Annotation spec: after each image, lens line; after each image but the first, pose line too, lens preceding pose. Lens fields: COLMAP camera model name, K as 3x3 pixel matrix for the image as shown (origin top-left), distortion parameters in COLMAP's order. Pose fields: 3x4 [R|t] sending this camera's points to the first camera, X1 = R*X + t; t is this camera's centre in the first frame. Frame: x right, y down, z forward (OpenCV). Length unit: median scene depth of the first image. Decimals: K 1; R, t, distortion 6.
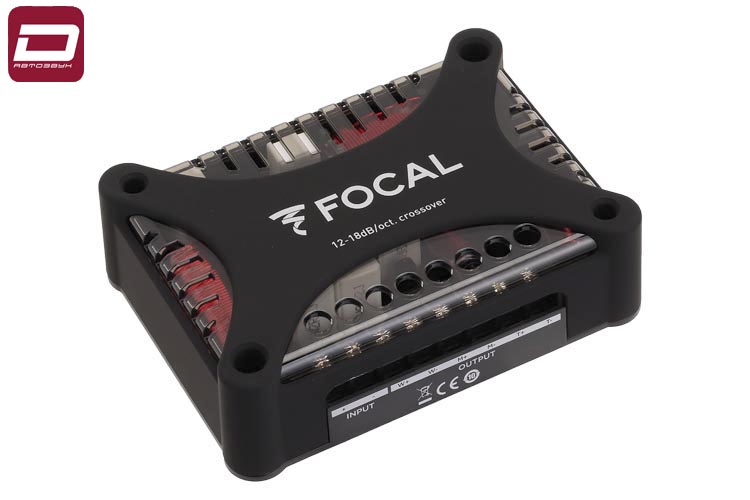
lens RADIAL K [[2705.7, 0, 375.0], [0, 2705.7, 250.0], [0, 0, 1]] dist [-0.065352, 1.744931]
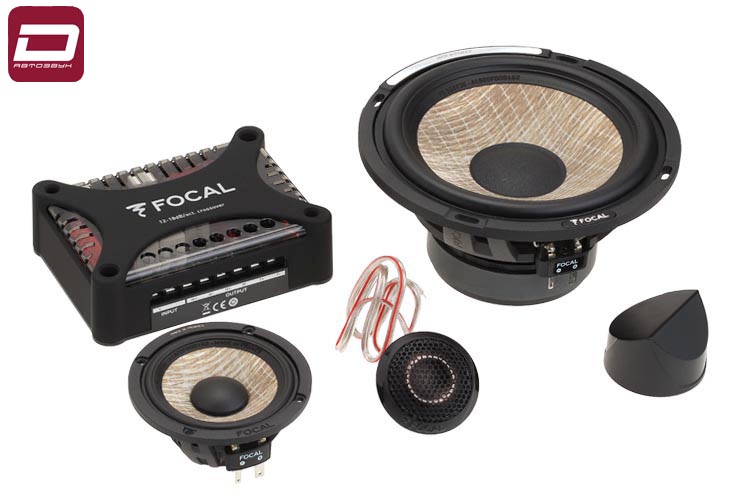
lens RADIAL K [[2705.7, 0, 375.0], [0, 2705.7, 250.0], [0, 0, 1]] dist [-0.065352, 1.744931]
pose [[0.998573, 0.049617, 0.019734, 0.092681], [-0.044594, 0.978181, -0.202910, 0.373705], [-0.029371, 0.201741, 0.978999, -0.765901]]
